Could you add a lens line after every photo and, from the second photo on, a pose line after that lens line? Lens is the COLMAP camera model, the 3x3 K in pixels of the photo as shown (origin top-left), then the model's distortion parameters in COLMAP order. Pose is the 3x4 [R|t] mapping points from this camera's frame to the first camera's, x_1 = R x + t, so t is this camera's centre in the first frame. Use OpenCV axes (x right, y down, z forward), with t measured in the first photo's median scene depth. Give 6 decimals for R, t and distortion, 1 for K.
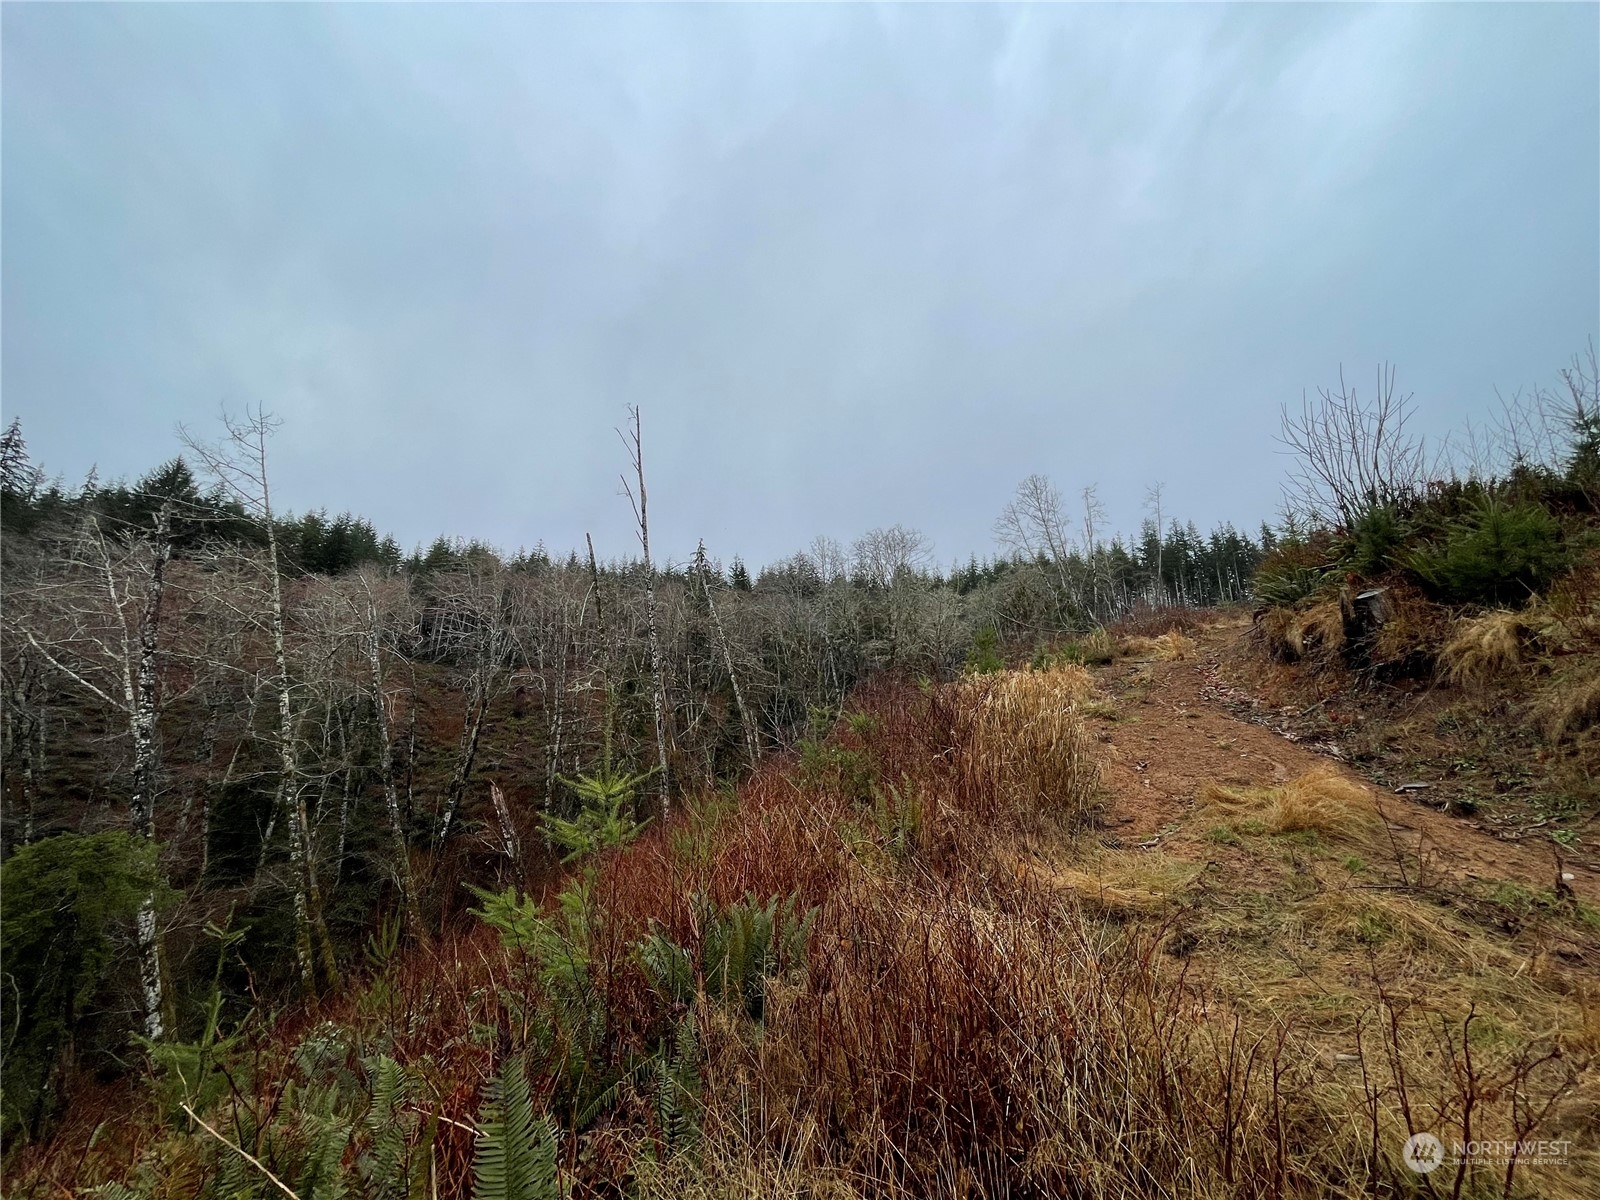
lens RADIAL K [[648.4, 0, 799.4], [0, 648.4, 601.1], [0, 0, 1]] dist [-0.000167, -0.000296]
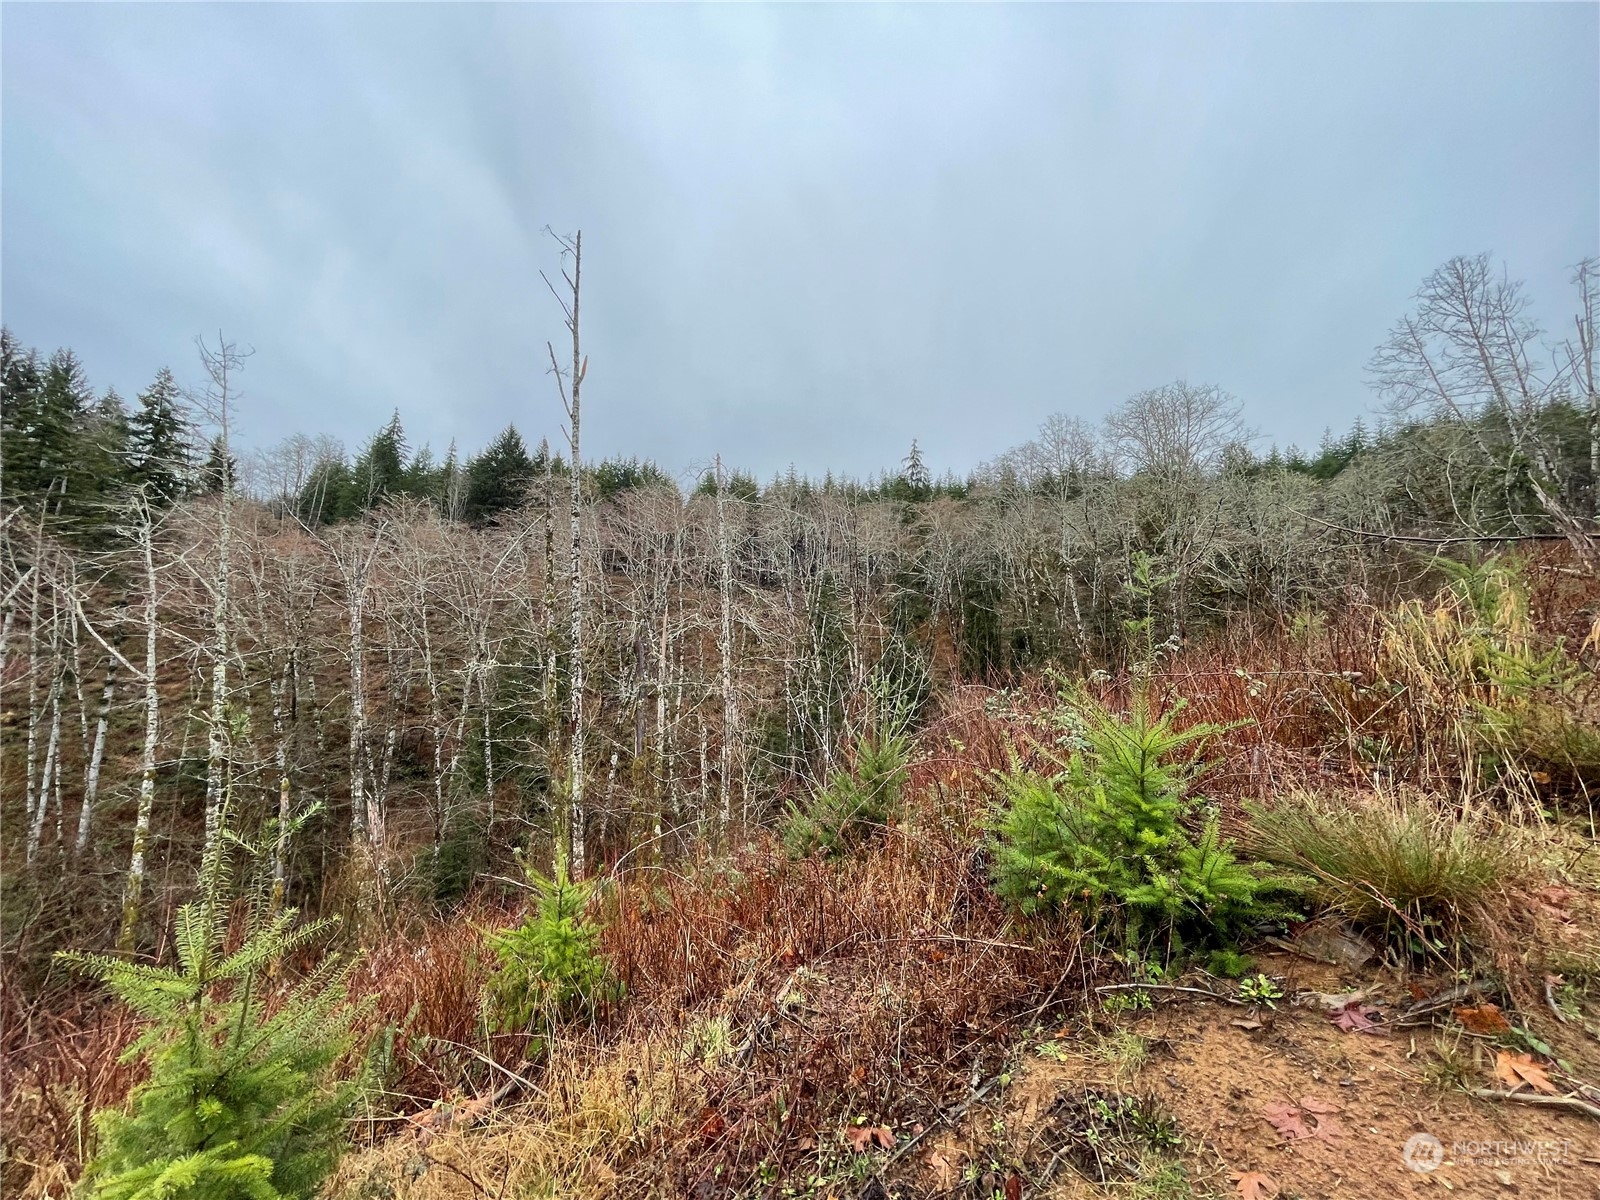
lens RADIAL K [[648.4, 0, 799.4], [0, 648.4, 601.1], [0, 0, 1]] dist [-0.000167, -0.000296]
pose [[0.895750, -0.011357, -0.444413, 0.057099], [0.069506, 0.990958, 0.114770, 0.001834], [0.439091, -0.133694, 0.888440, 0.119253]]
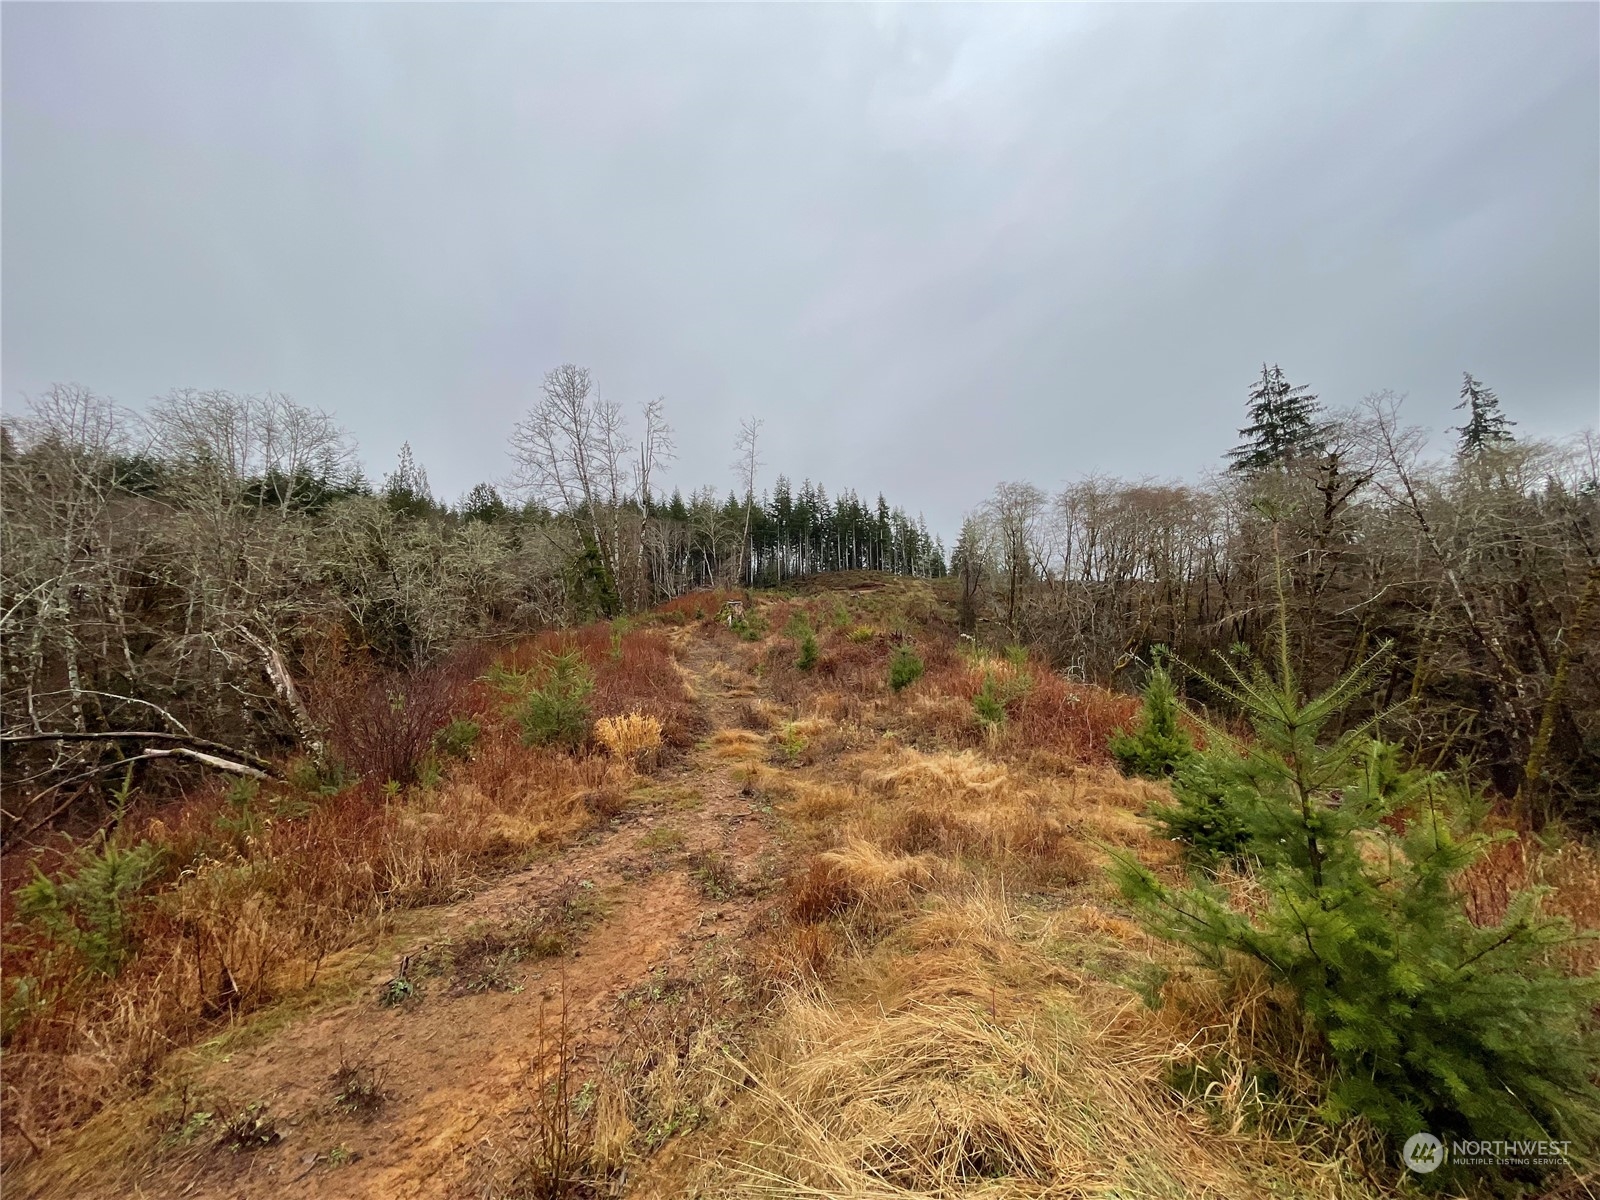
lens RADIAL K [[648.4, 0, 799.4], [0, 648.4, 601.1], [0, 0, 1]] dist [-0.000167, -0.000296]
pose [[0.878464, 0.053320, 0.474825, 0.174207], [-0.098483, 0.992621, 0.070736, -0.017342], [-0.467549, -0.108902, 0.877233, 0.189776]]
